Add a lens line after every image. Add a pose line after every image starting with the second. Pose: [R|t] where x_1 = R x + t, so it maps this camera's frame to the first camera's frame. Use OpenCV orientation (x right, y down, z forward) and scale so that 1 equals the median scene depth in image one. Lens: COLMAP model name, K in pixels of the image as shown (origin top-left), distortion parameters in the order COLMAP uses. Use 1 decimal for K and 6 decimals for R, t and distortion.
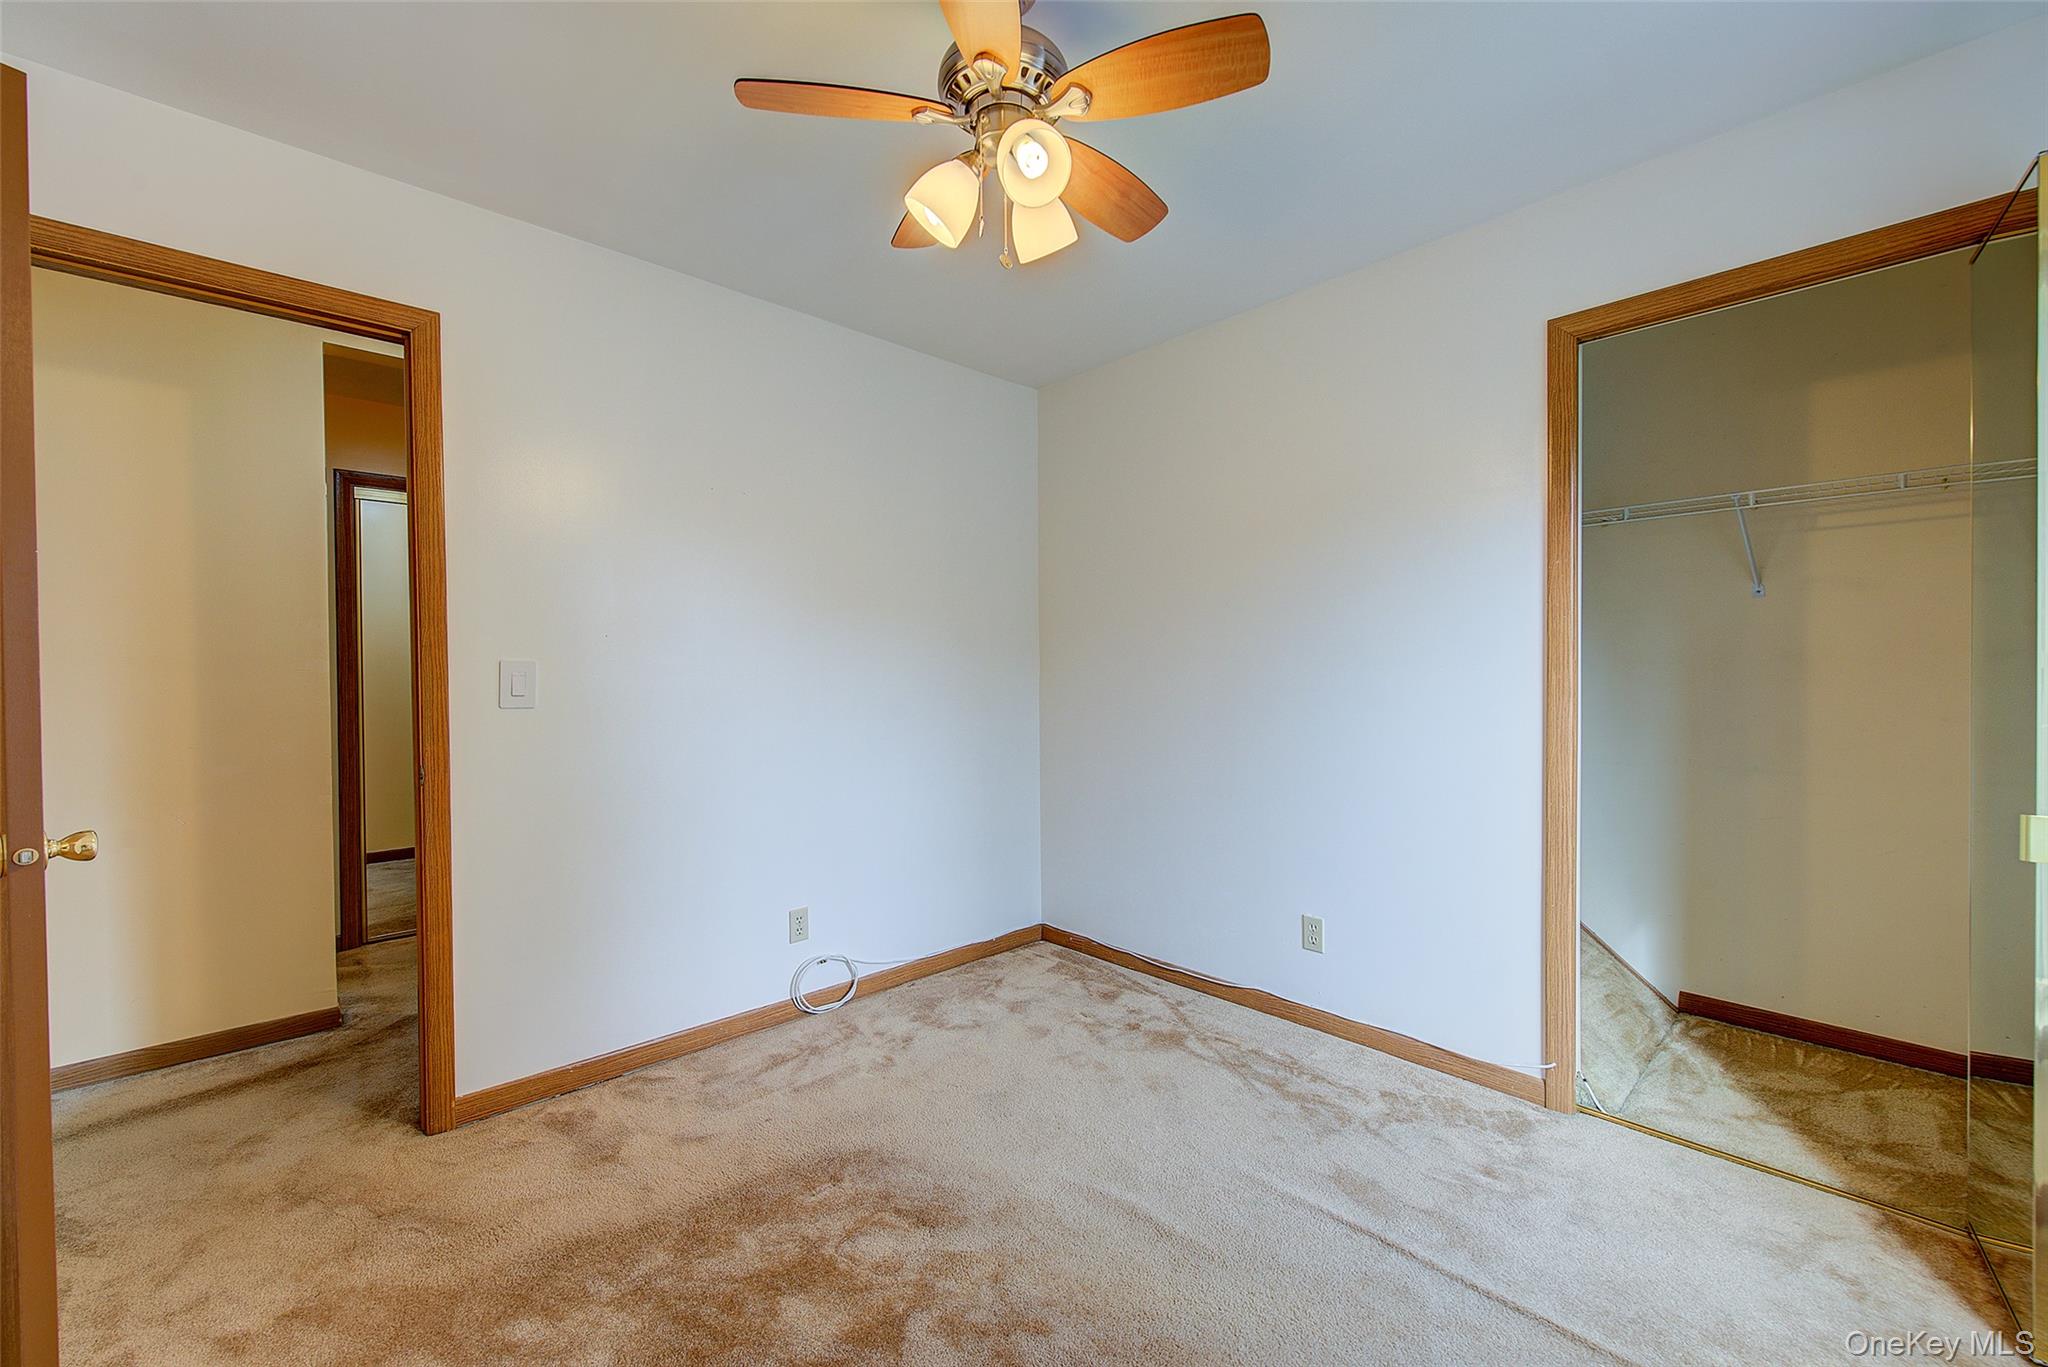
lens RADIAL K [[808.8, 0, 1032.5], [0, 808.8, 686.4], [0, 0, 1]] dist [-0.001509, -0.000419]
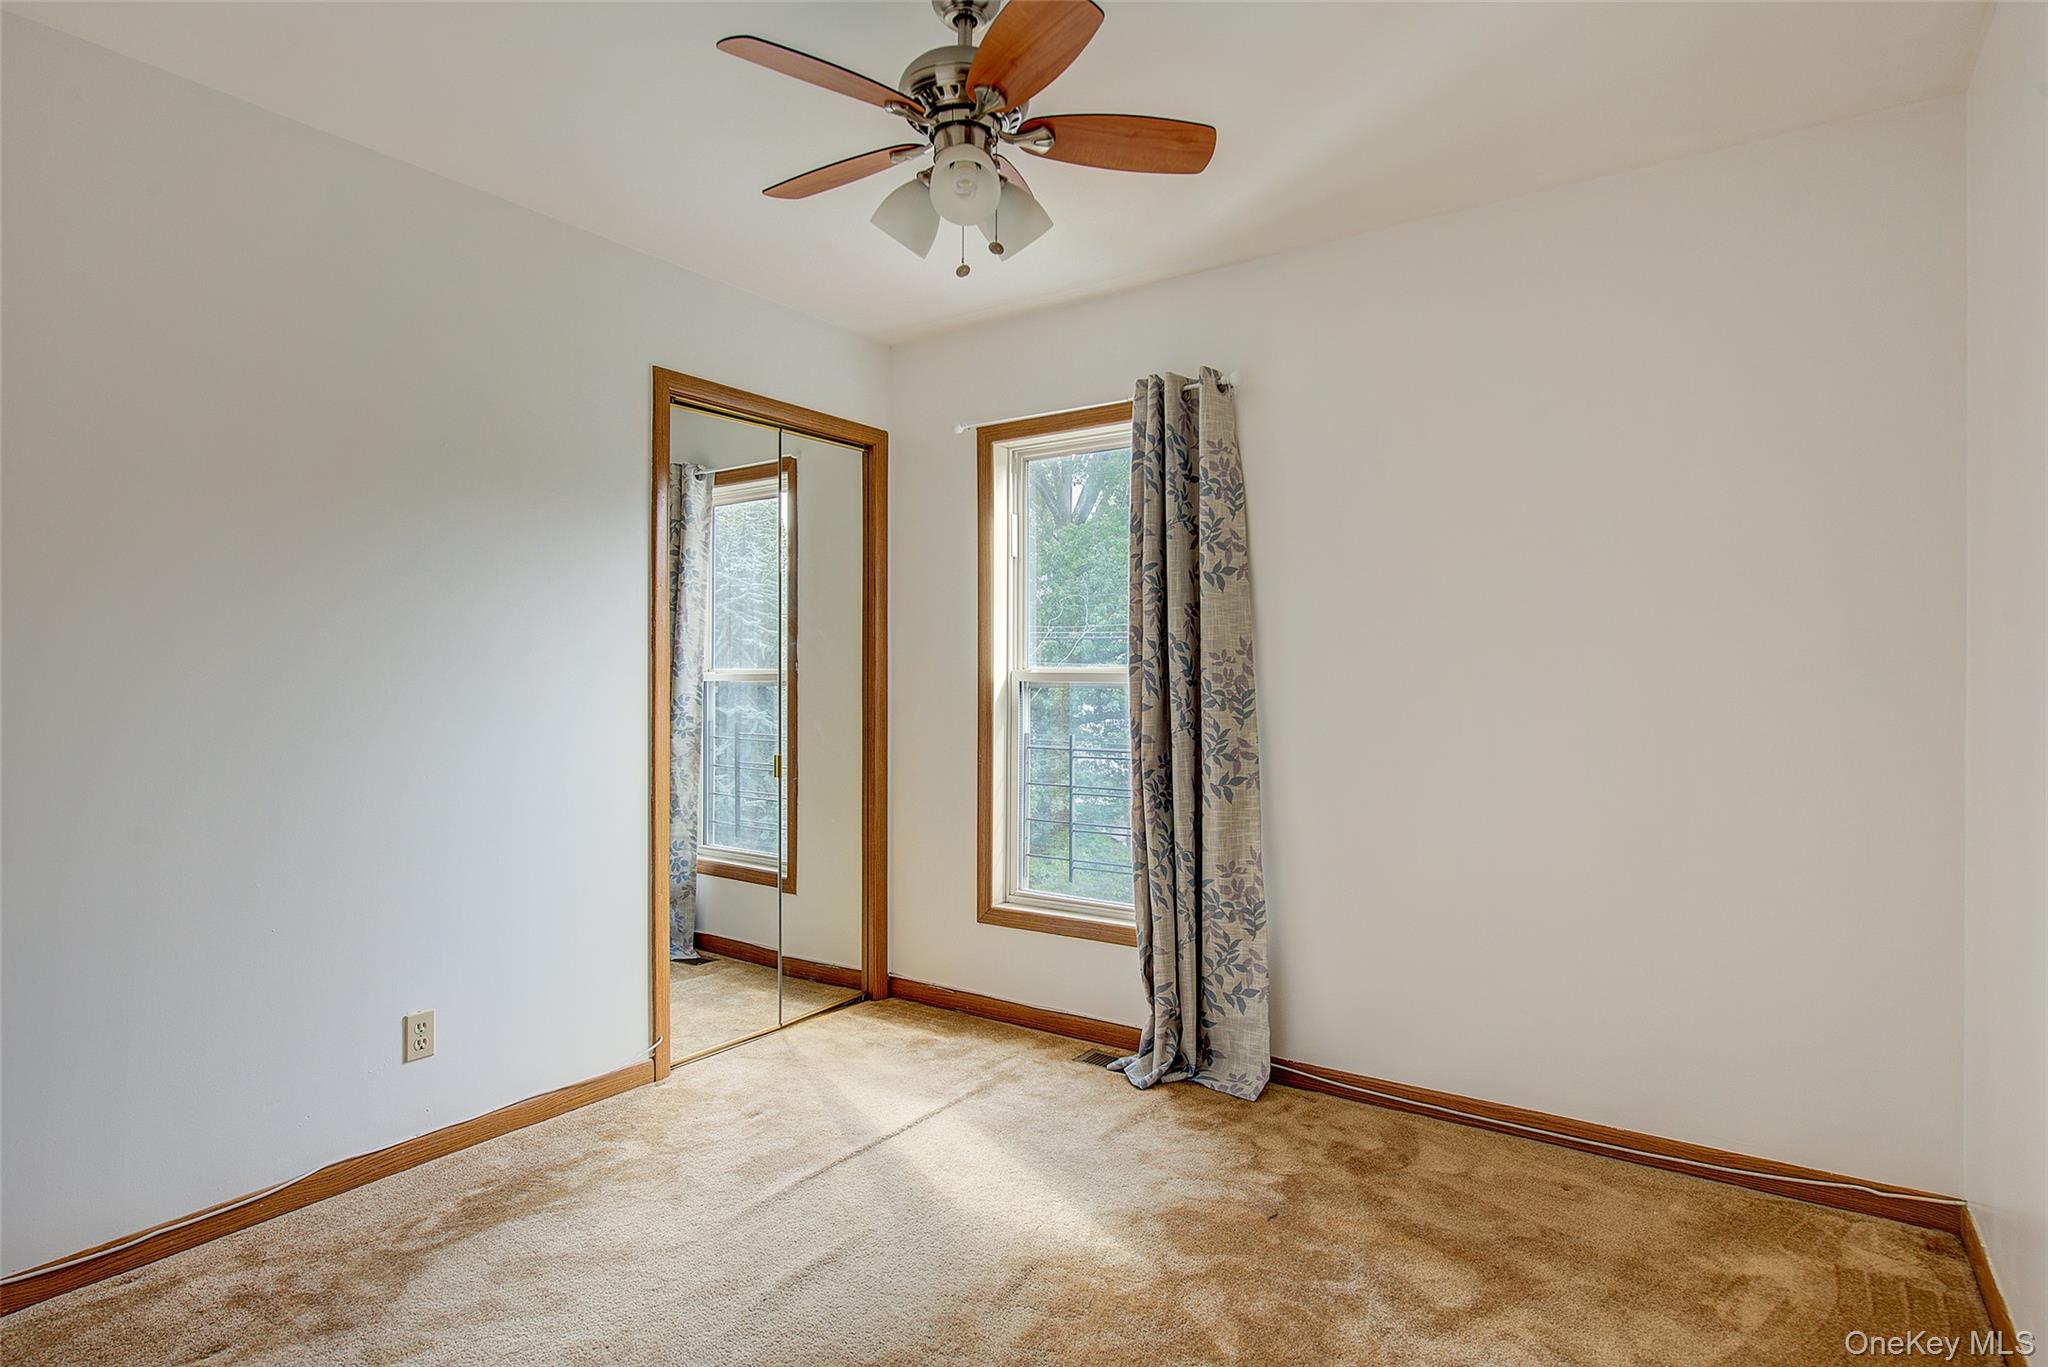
lens RADIAL K [[1094.4, 0, 1024.0], [0, 1094.4, 683.5], [0, 0, 1]] dist [-0.000781, -0.000164]
pose [[-0.209044, 0.001606, 0.977905, -0.810428], [0.014354, 0.999896, 0.001426, -0.012489], [-0.977801, 0.014335, -0.209045, 0.712636]]
